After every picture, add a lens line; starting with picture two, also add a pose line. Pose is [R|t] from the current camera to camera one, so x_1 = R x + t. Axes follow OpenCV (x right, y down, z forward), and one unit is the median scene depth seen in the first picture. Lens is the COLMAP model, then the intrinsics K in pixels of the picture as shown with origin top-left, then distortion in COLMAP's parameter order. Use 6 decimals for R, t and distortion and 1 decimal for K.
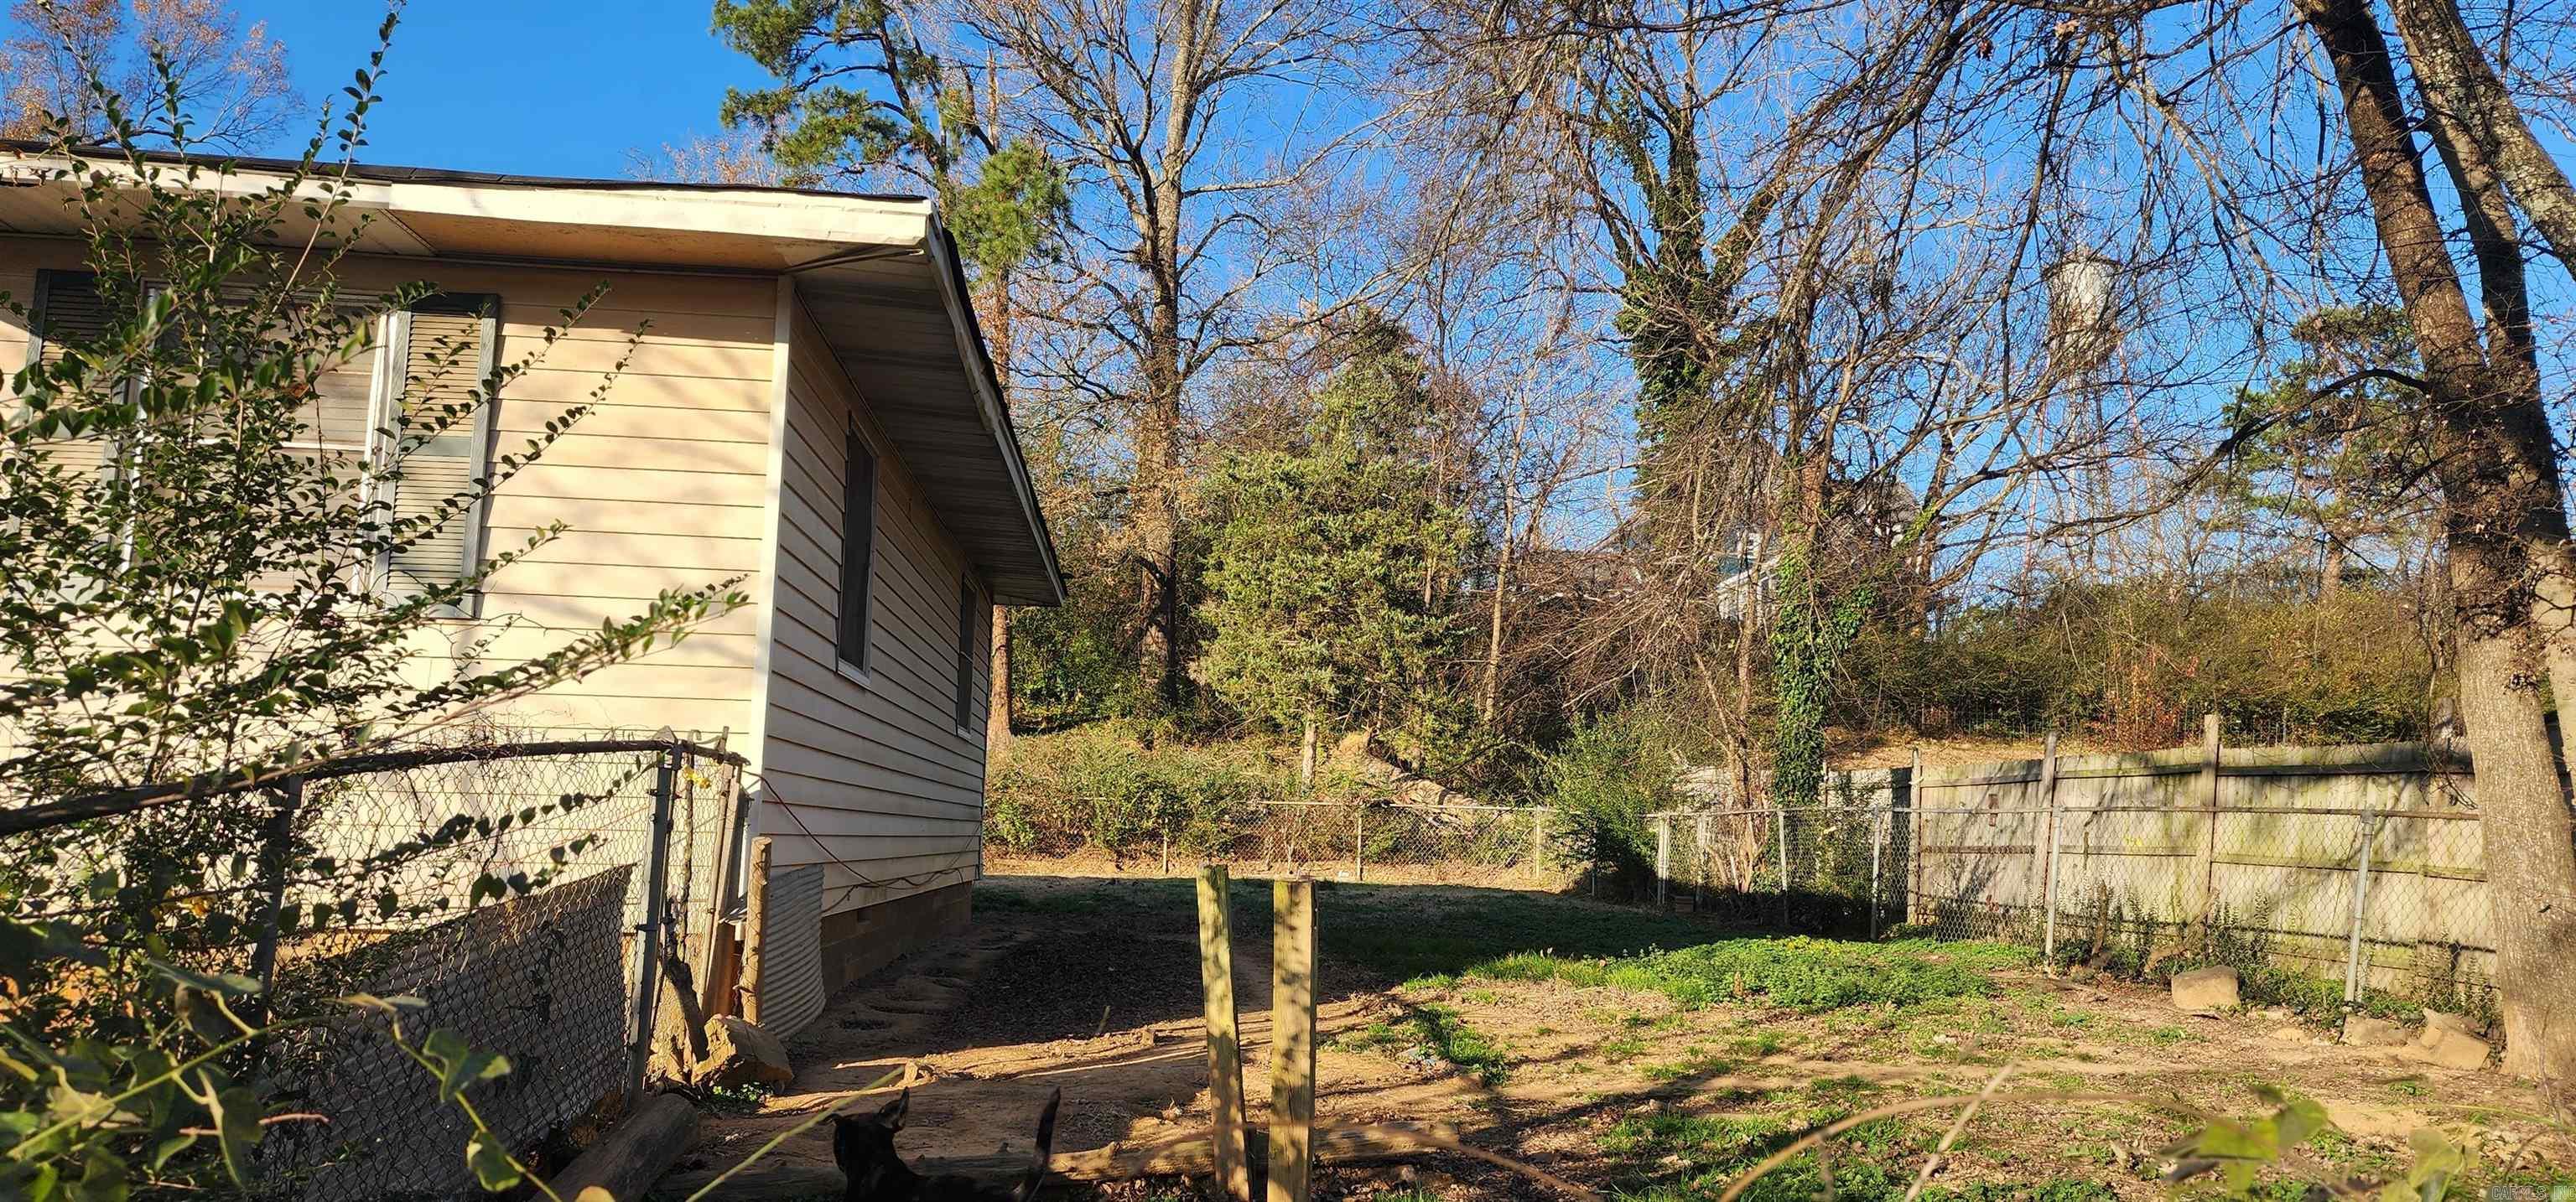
lens RADIAL K [[1725.2, 0, 1297.9], [0, 1725.2, 625.8], [0, 0, 1]] dist [0.048216, -0.031199]
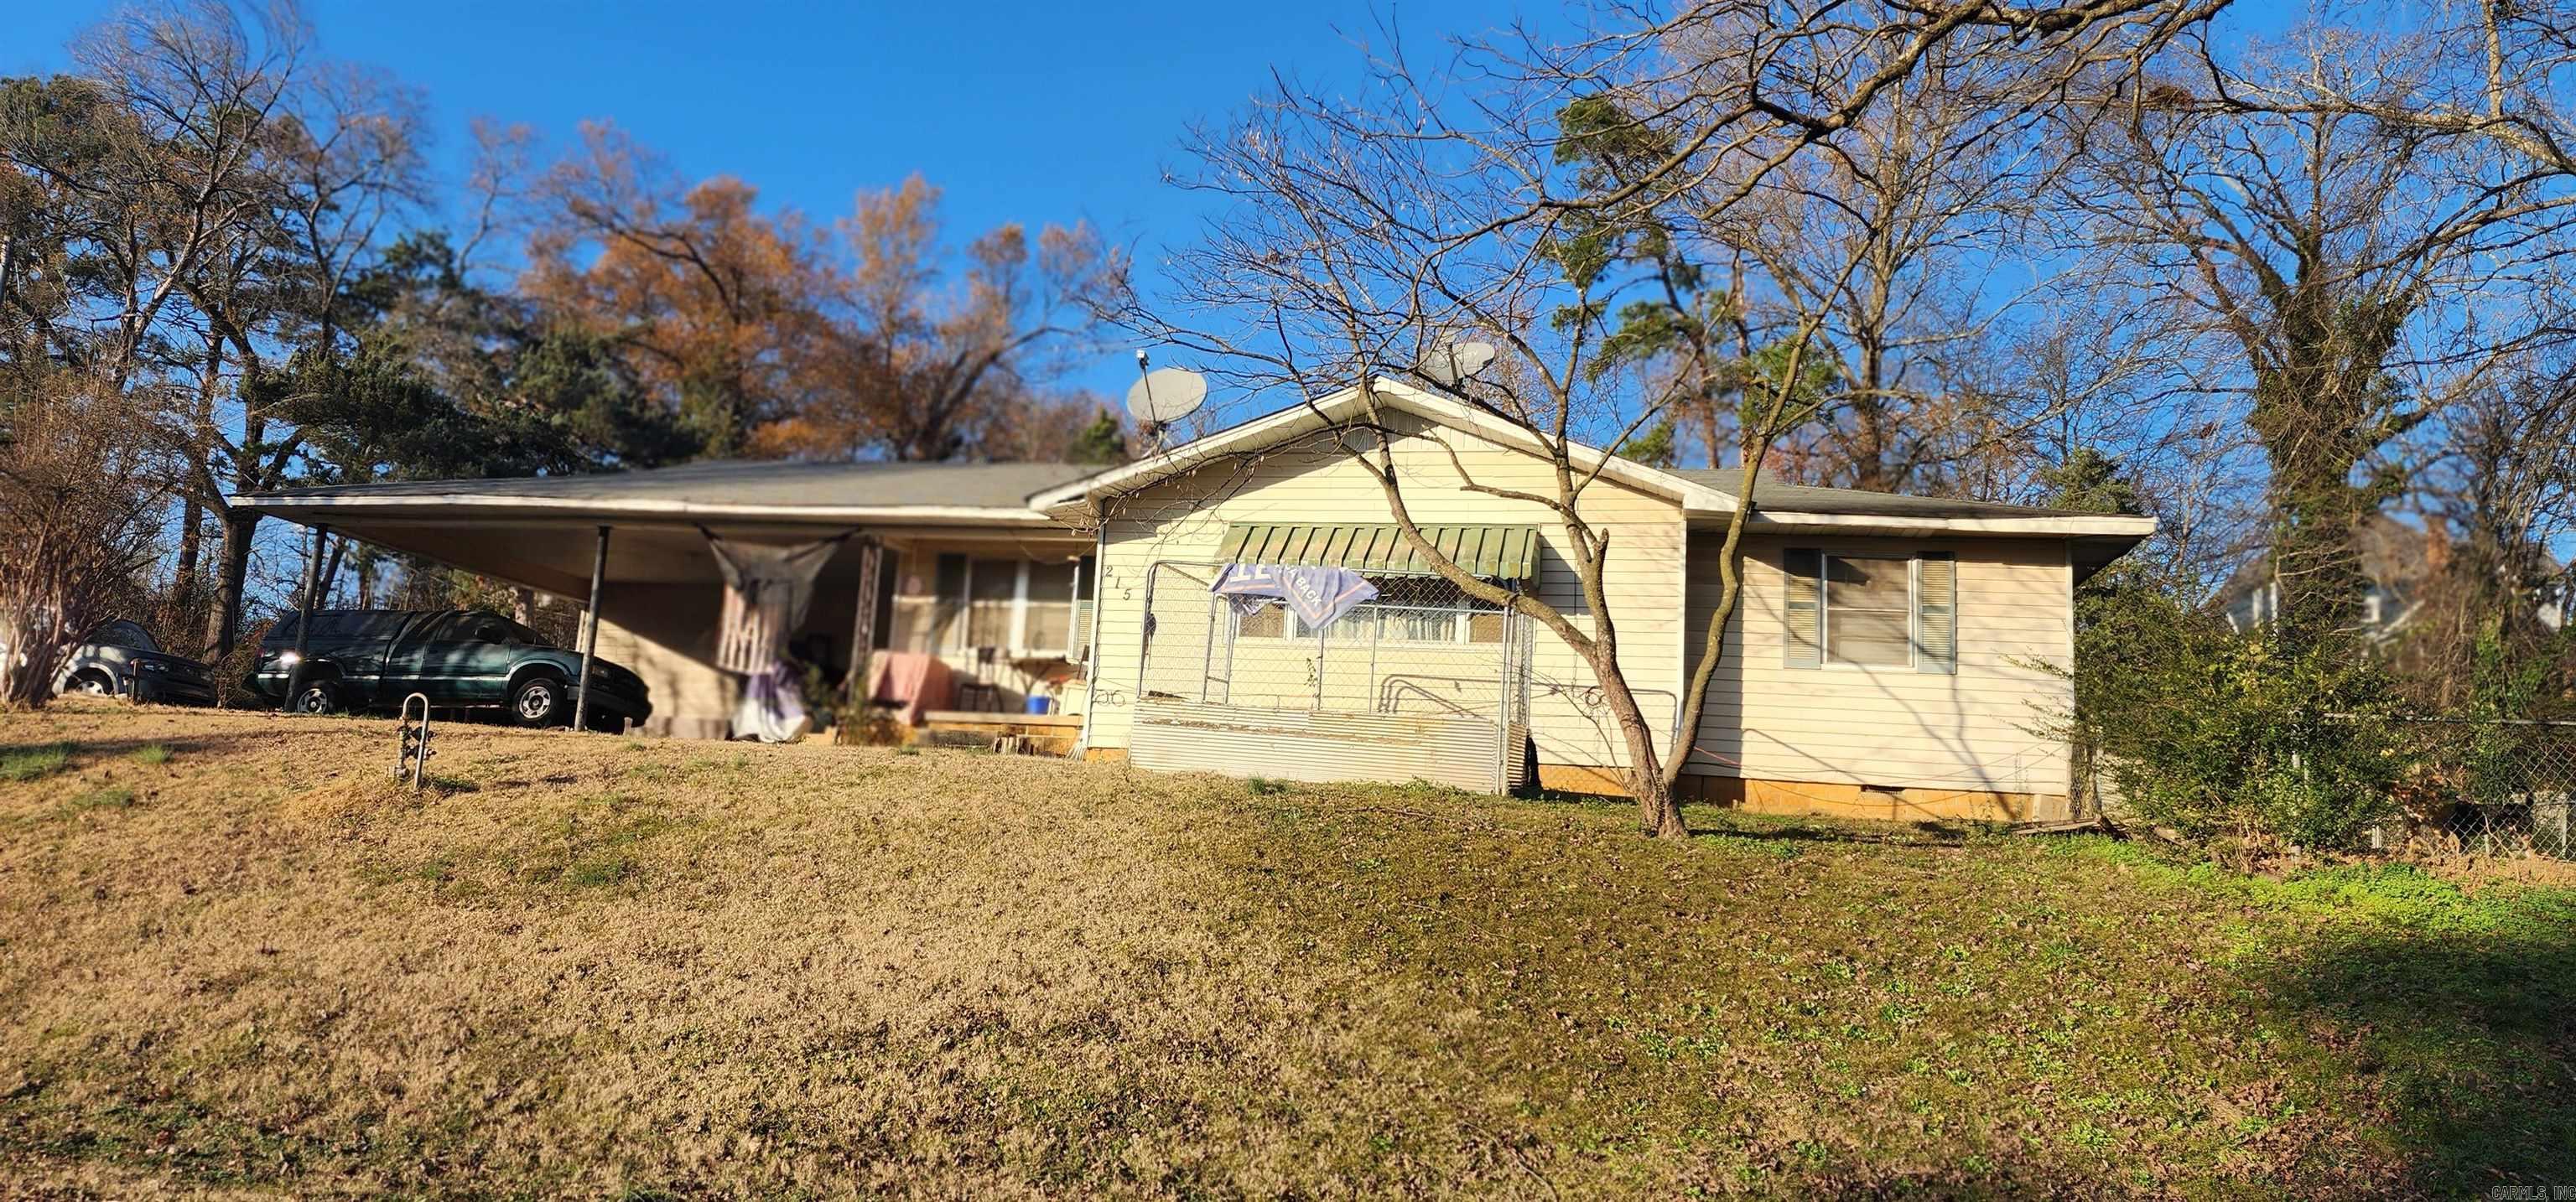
lens RADIAL K [[1725.2, 0, 1261.7], [0, 1725.2, 590.9], [0, 0, 1]] dist [0.048216, -0.031199]
pose [[0.956875, -0.015172, -0.290105, -0.153030], [-0.001746, 0.998317, -0.057970, 0.005366], [0.290496, 0.055977, 0.955237, -0.399061]]
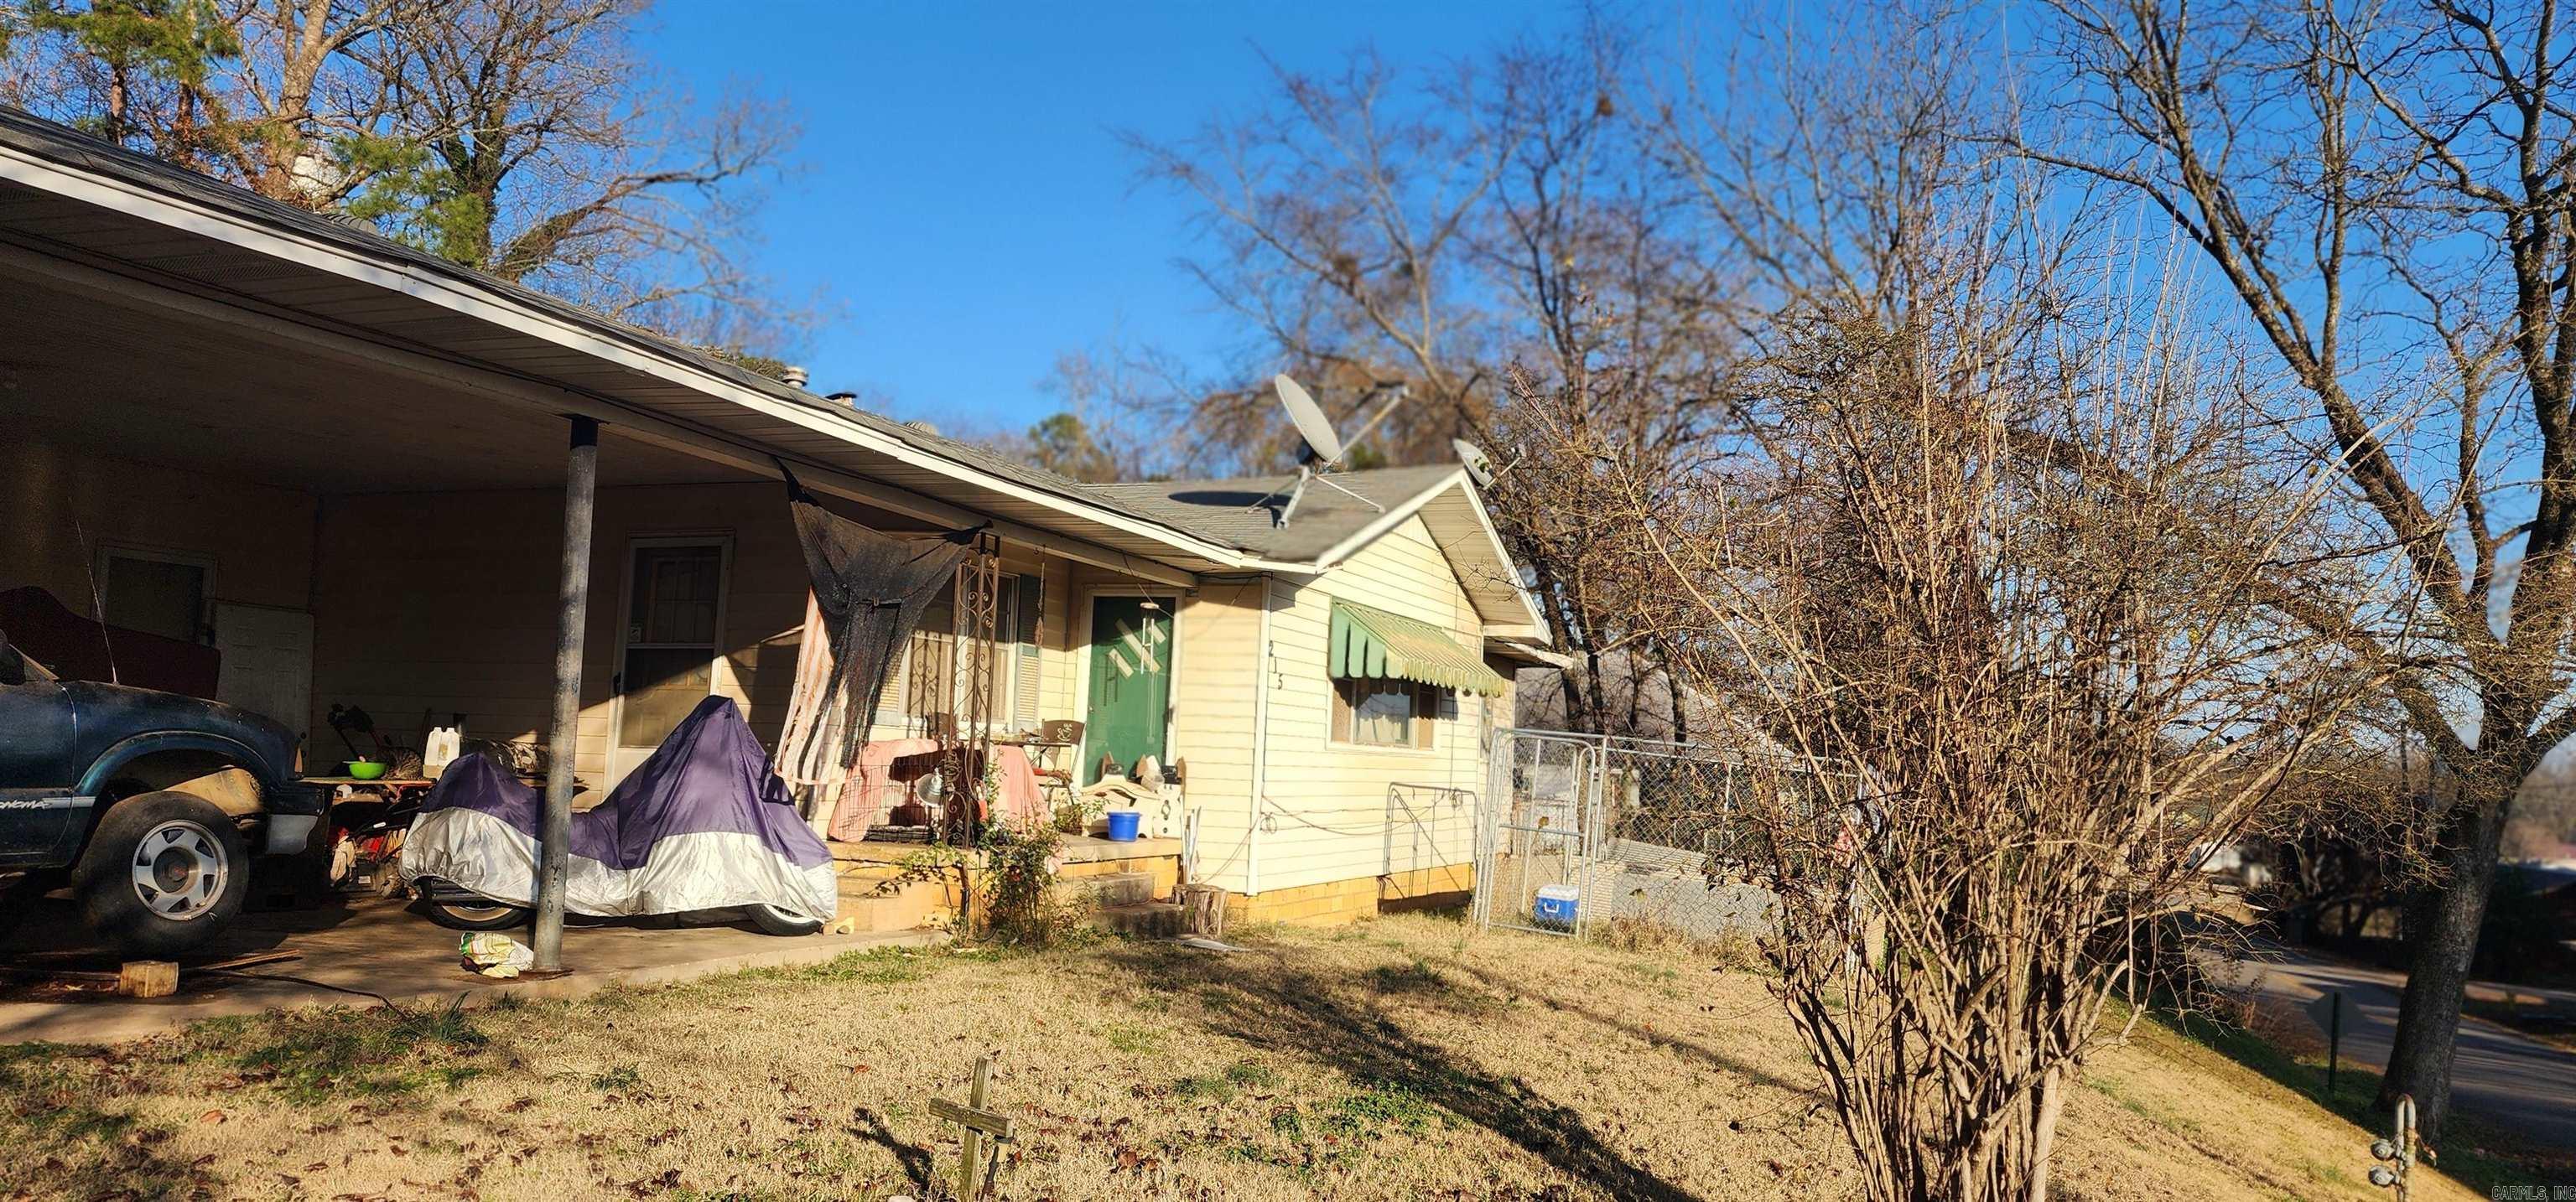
lens RADIAL K [[1725.2, 0, 1293.2], [0, 1725.2, 605.2], [0, 0, 1]] dist [0.048216, -0.031199]
pose [[0.457351, 0.081627, 0.885532, -0.784843], [-0.141801, 0.989732, -0.017996, -0.041886], [-0.877908, -0.117339, 0.464230, -0.036583]]
